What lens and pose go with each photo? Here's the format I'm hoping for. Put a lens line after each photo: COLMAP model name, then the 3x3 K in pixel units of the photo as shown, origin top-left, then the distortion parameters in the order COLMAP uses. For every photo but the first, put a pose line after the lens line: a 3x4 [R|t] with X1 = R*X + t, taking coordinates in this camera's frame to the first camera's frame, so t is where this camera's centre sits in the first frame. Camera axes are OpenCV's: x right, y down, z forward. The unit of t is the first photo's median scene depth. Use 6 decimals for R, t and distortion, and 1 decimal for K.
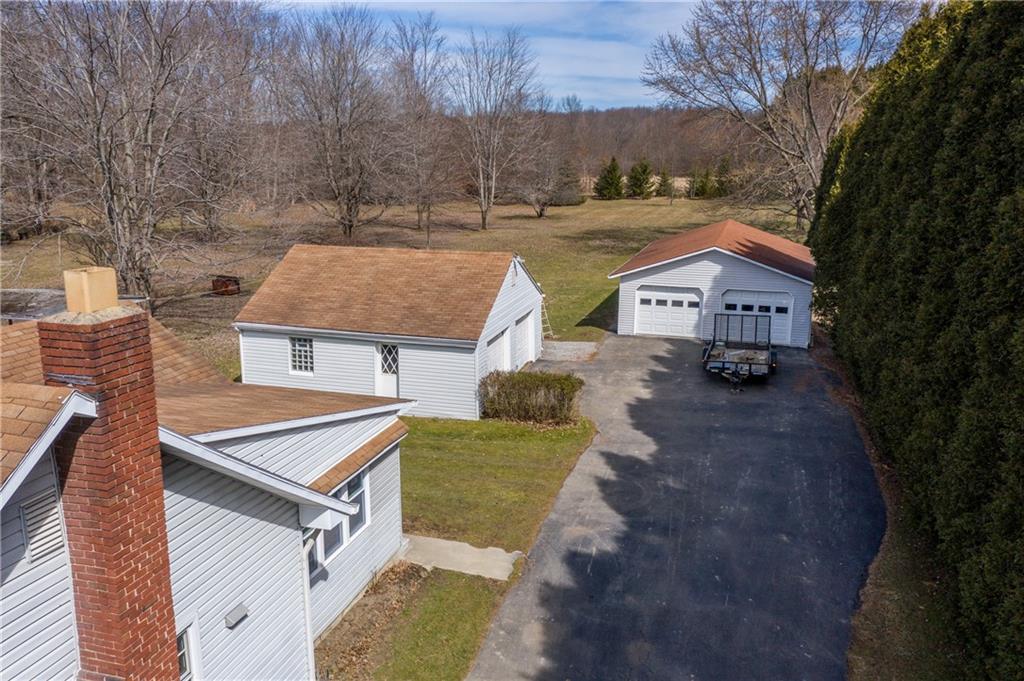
lens RADIAL K [[814.6, 0, 512.7], [0, 814.6, 355.3], [0, 0, 1]] dist [-0.002234, 0.006263]
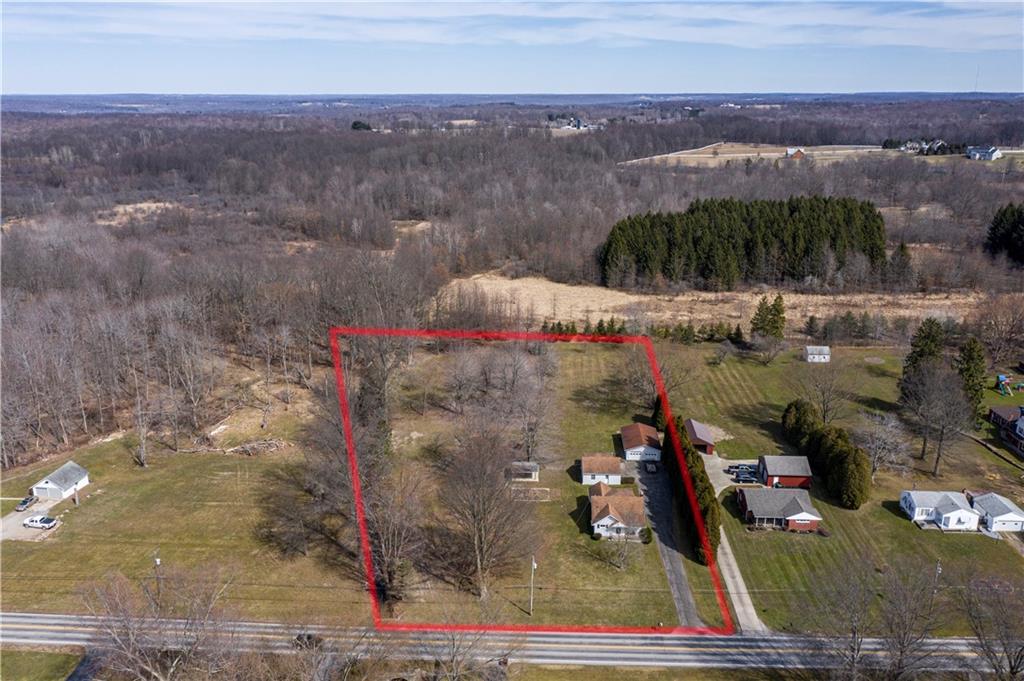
lens RADIAL K [[814.6, 0, 512.7], [0, 814.6, 355.3], [0, 0, 1]] dist [-0.002234, 0.006263]
pose [[0.969169, -0.081560, 0.232505, -2.207104], [0.065917, 0.995056, 0.074287, -1.432167], [-0.237415, -0.056670, 0.969754, -4.924990]]
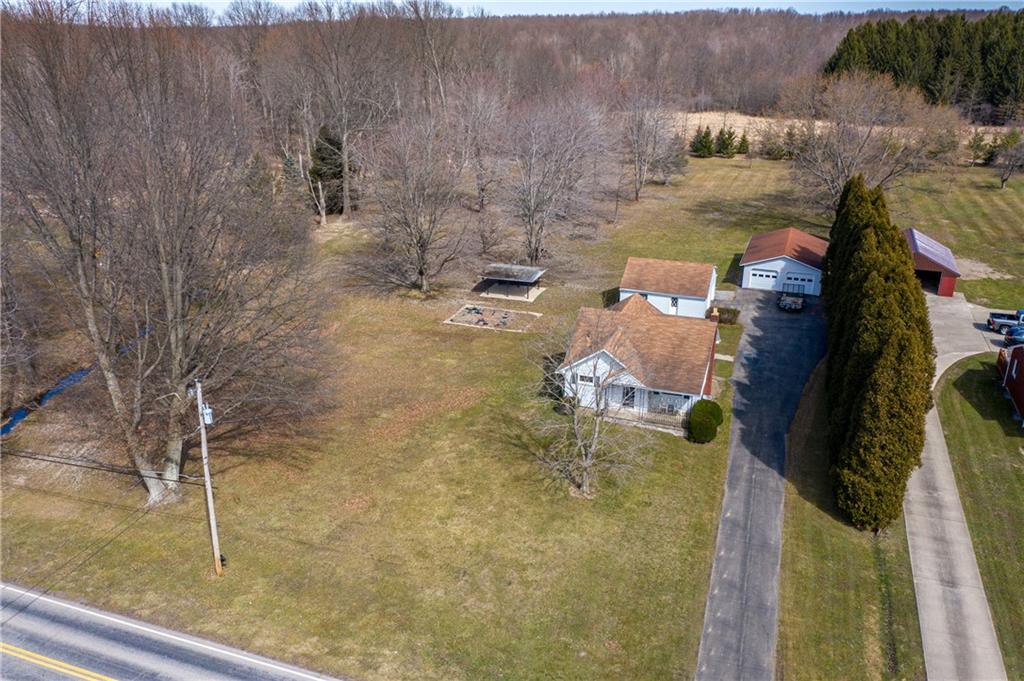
lens RADIAL K [[814.6, 0, 512.7], [0, 814.6, 355.3], [0, 0, 1]] dist [-0.002234, 0.006263]
pose [[0.998208, 0.021316, -0.055921, -0.515693], [-0.013711, 0.991020, 0.133011, -0.173321], [0.058255, -0.132006, 0.989536, -1.841552]]
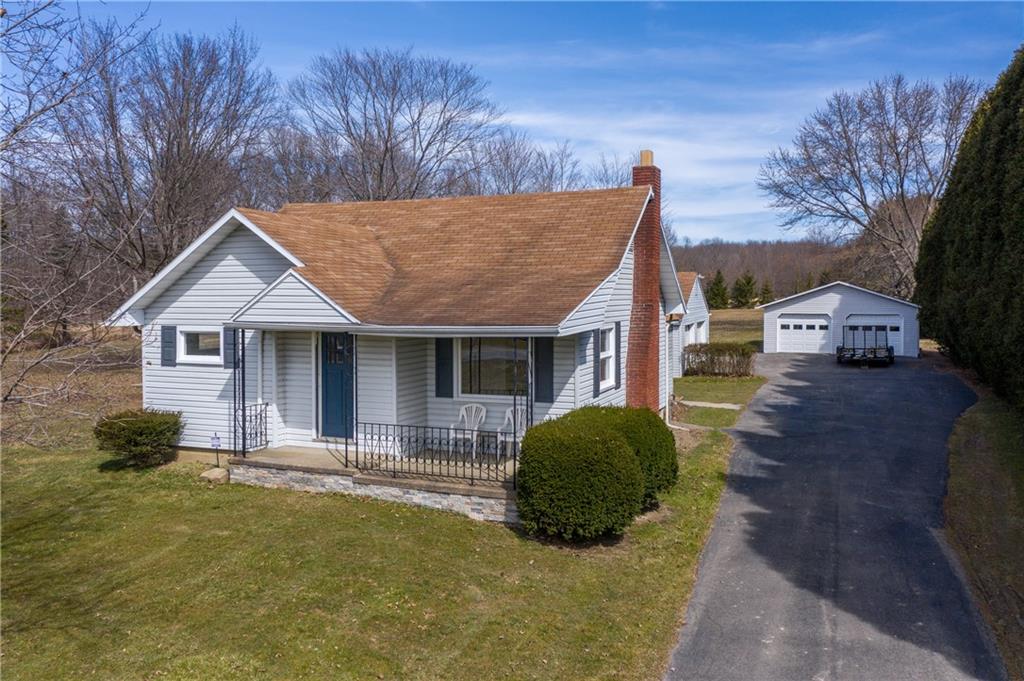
lens RADIAL K [[847.3, 0, 522.0], [0, 847.3, 319.5], [0, 0, 1]] dist [-0.000945, 0.003918]
pose [[0.996237, -0.000546, -0.086674, -0.164880], [-0.017695, 0.977639, -0.209547, 0.256828], [0.084851, 0.210292, 0.973950, -0.420361]]
